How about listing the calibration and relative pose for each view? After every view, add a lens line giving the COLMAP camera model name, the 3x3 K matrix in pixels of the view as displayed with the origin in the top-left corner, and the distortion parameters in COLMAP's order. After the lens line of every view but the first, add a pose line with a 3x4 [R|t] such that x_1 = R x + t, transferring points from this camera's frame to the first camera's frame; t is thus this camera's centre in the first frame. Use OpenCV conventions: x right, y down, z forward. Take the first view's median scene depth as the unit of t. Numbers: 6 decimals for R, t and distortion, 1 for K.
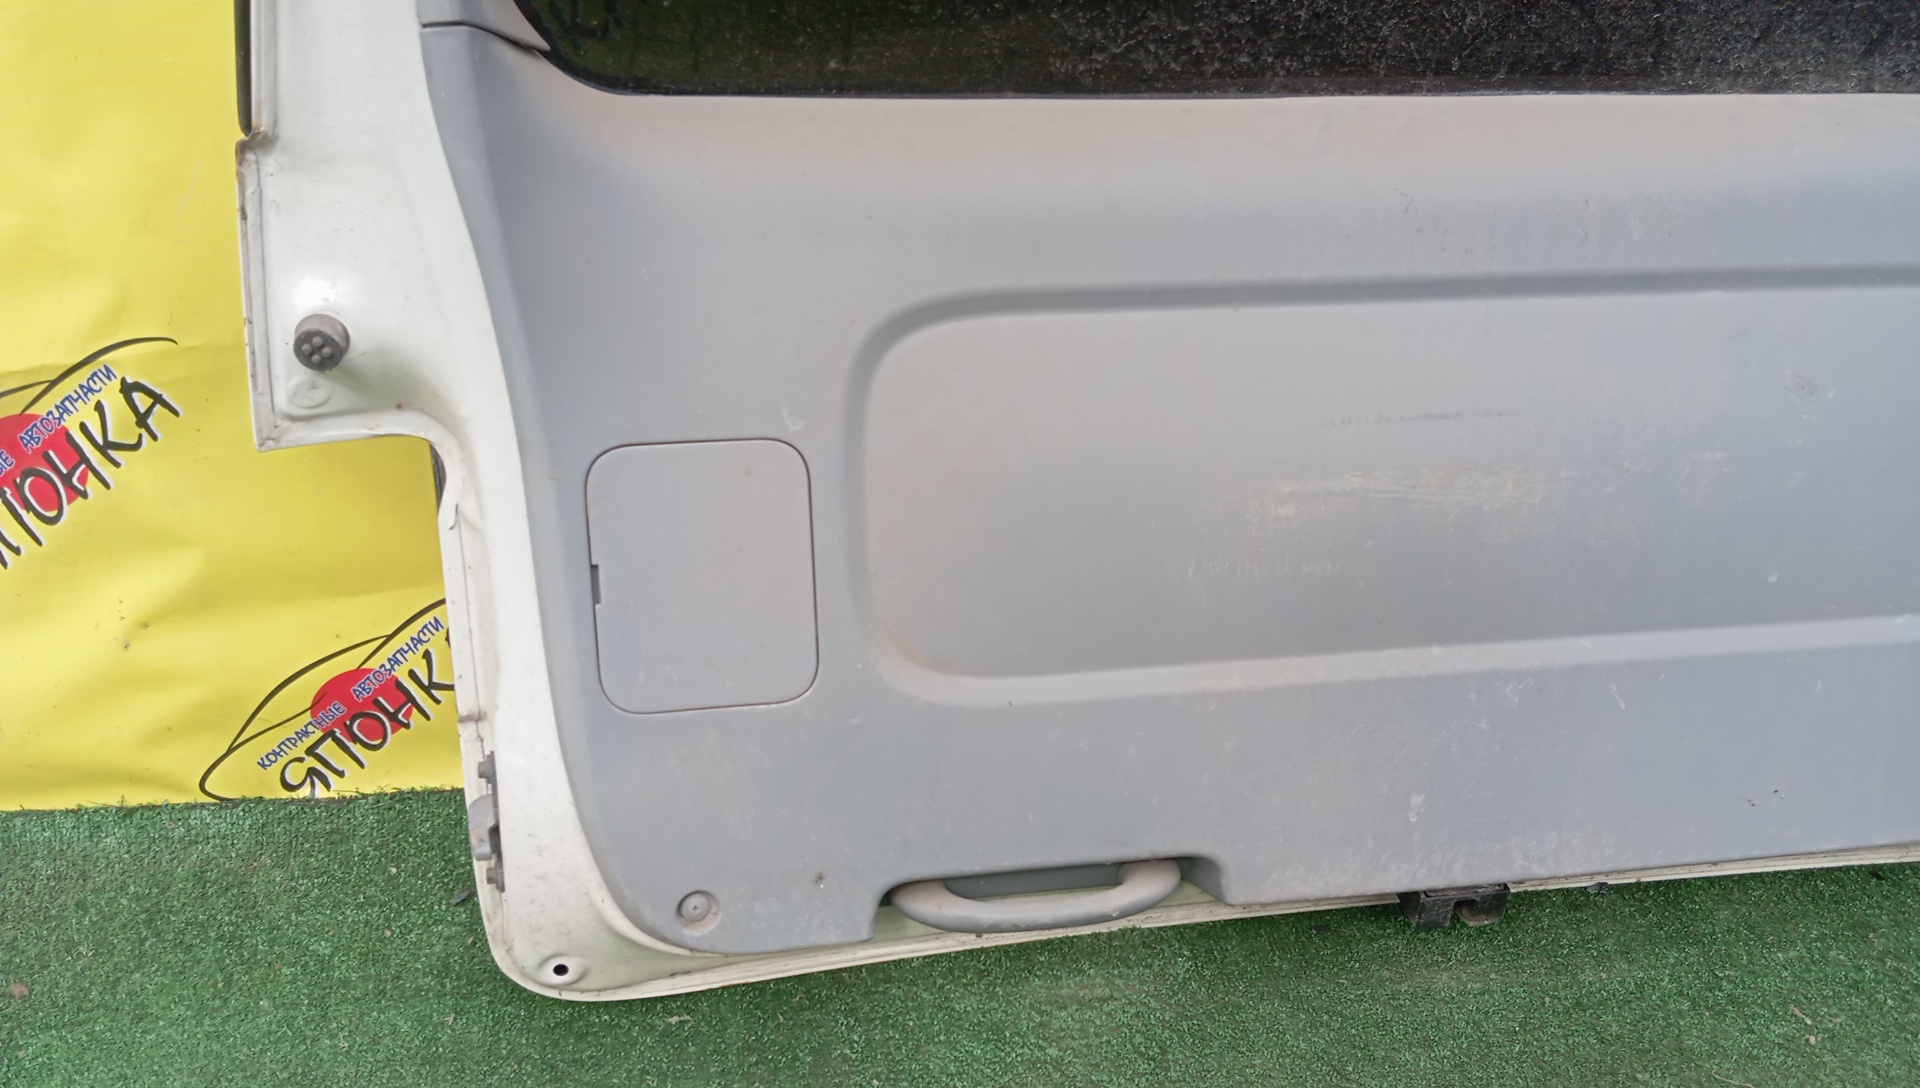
lens RADIAL K [[1553.7, 0, 987.1], [0, 1553.7, 526.5], [0, 0, 1]] dist [0.072274, -0.152985]
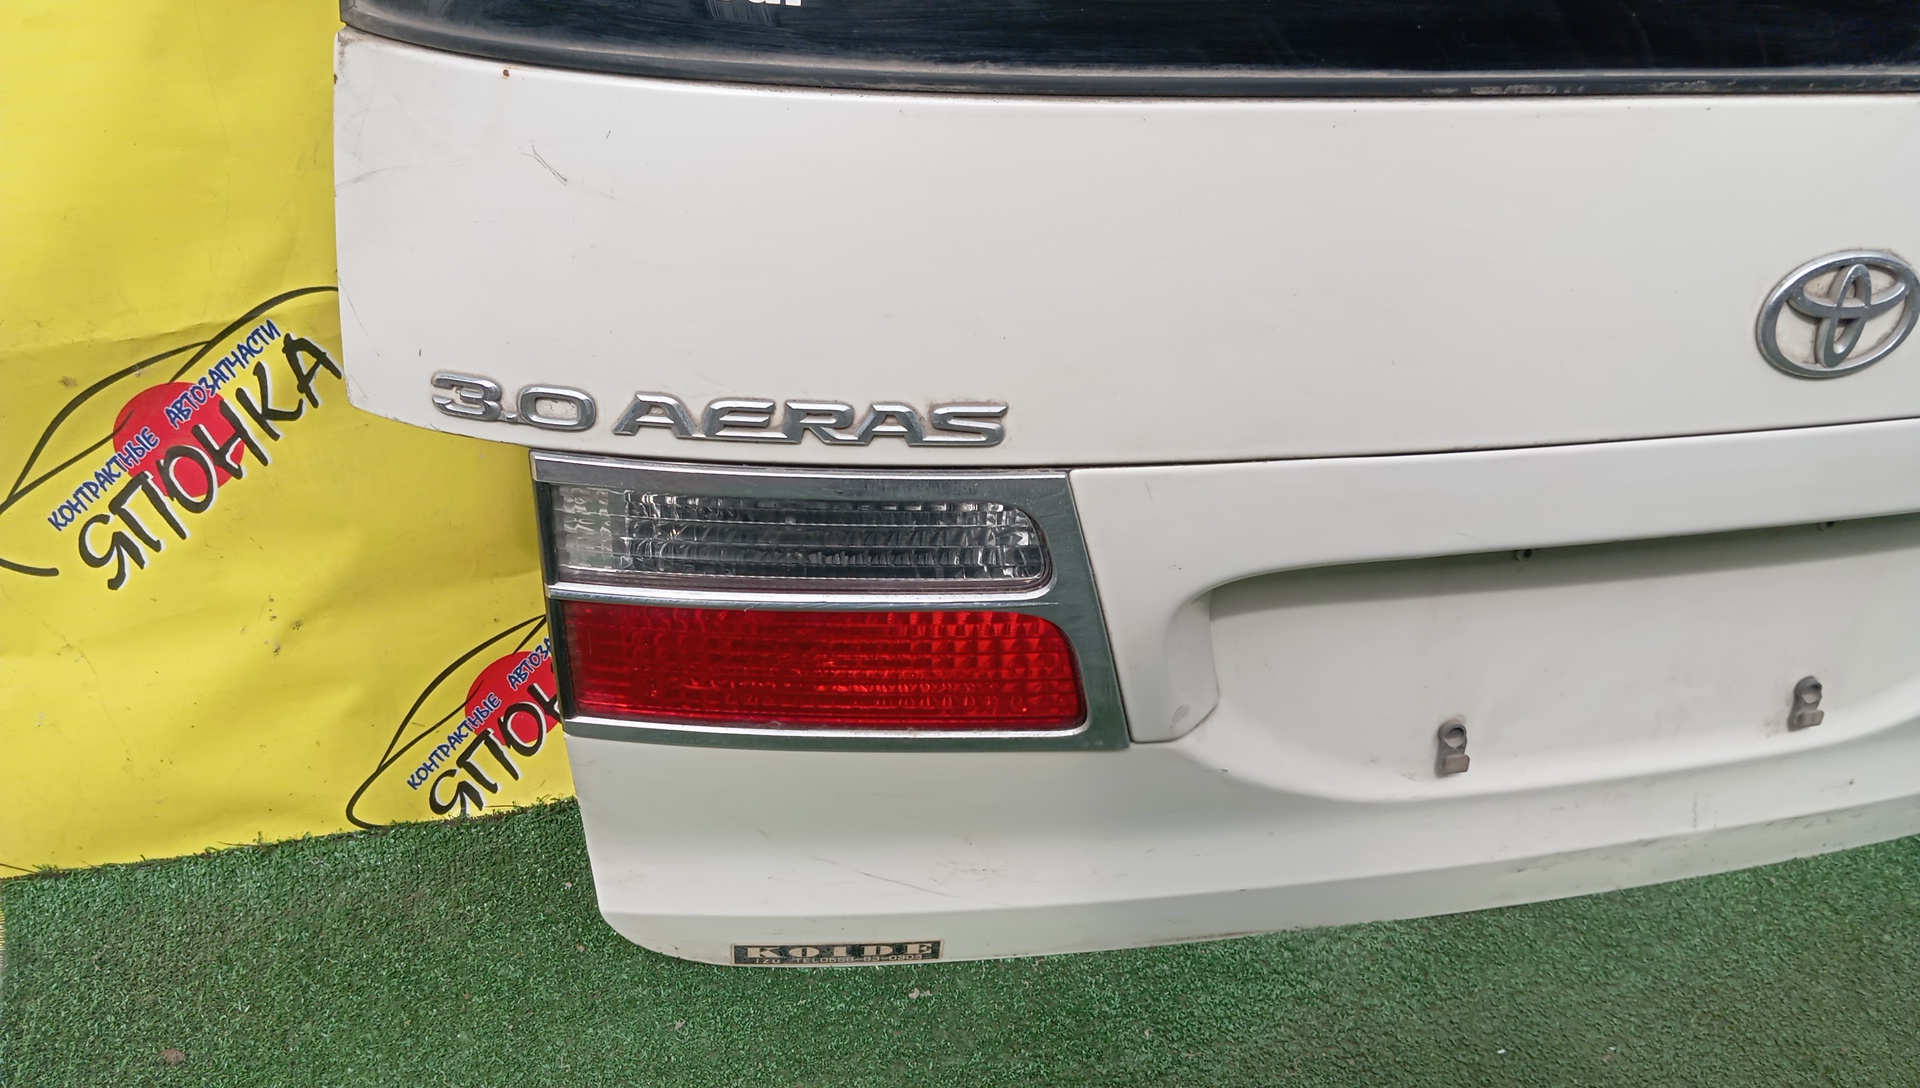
lens RADIAL K [[1553.7, 0, 939.5], [0, 1553.7, 546.2], [0, 0, 1]] dist [0.072274, -0.152985]
pose [[0.989917, -0.091878, 0.107808, -0.265841], [0.099894, 0.992428, -0.071468, 0.120037], [-0.100425, 0.081517, 0.991600, 0.065690]]
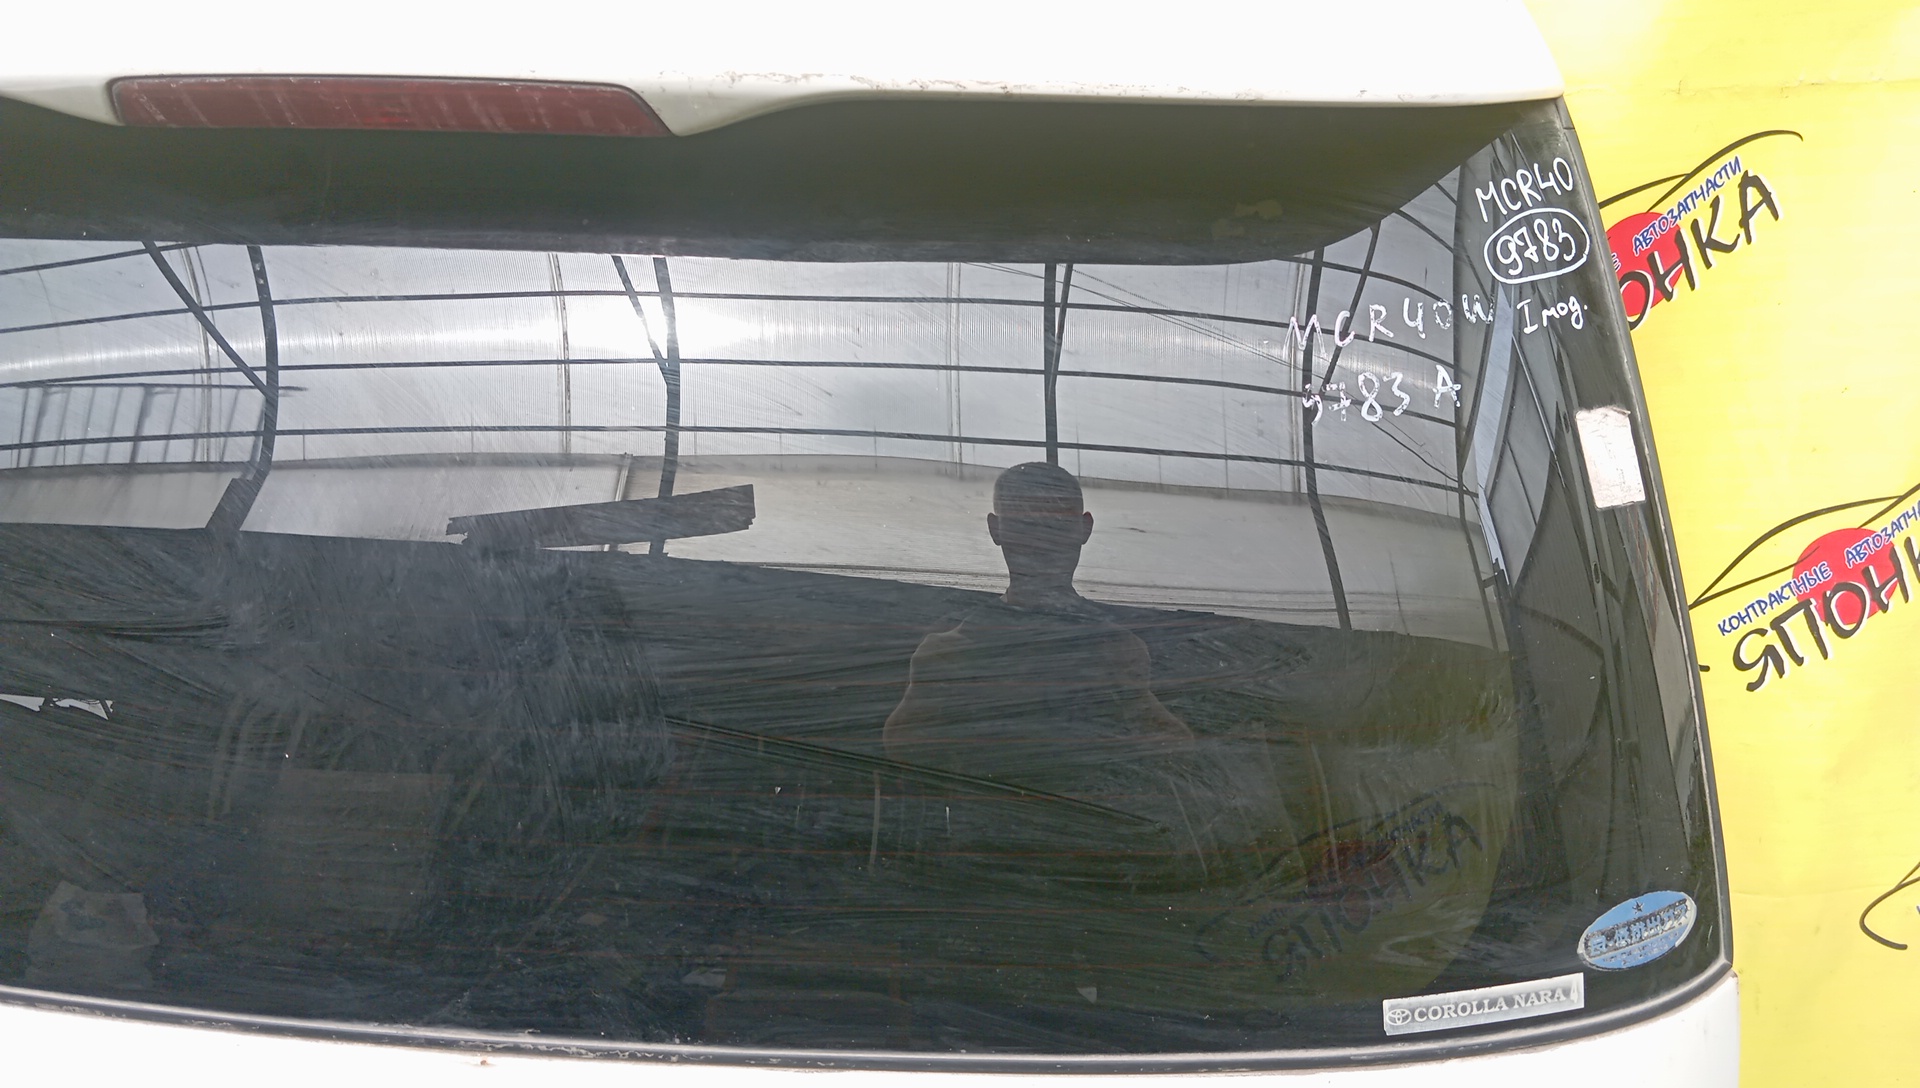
lens RADIAL K [[1553.7, 0, 953.9], [0, 1553.7, 538.0], [0, 0, 1]] dist [0.072274, -0.152985]
pose [[0.978489, 0.022871, -0.205029, 0.718296], [-0.060496, 0.981956, -0.179175, -0.233518], [0.197232, 0.187724, 0.962216, -0.050926]]
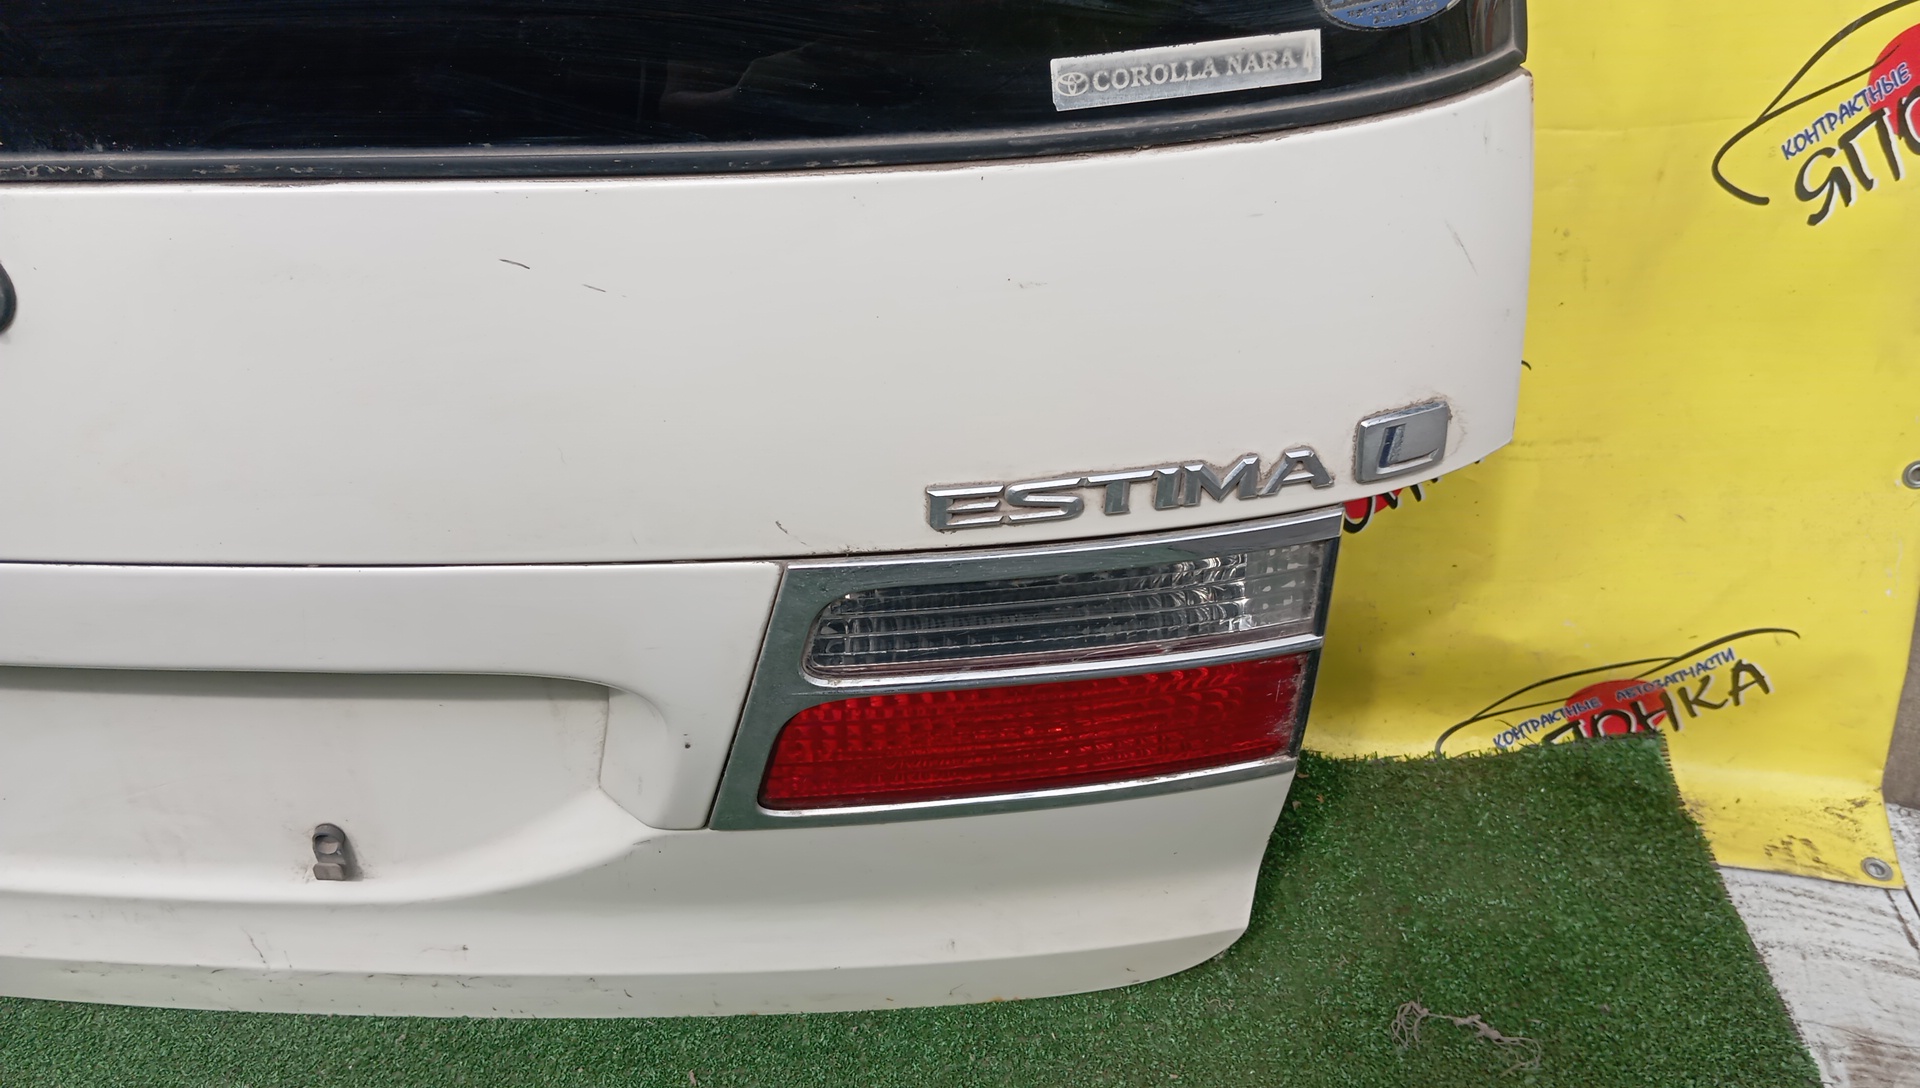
lens RADIAL K [[1553.7, 0, 965.8], [0, 1553.7, 539.9], [0, 0, 1]] dist [0.072274, -0.152985]
pose [[0.987755, 0.028286, -0.153429, 0.838217], [-0.028830, 0.999583, -0.001320, 0.025035], [0.153327, 0.005728, 0.988159, 0.212778]]
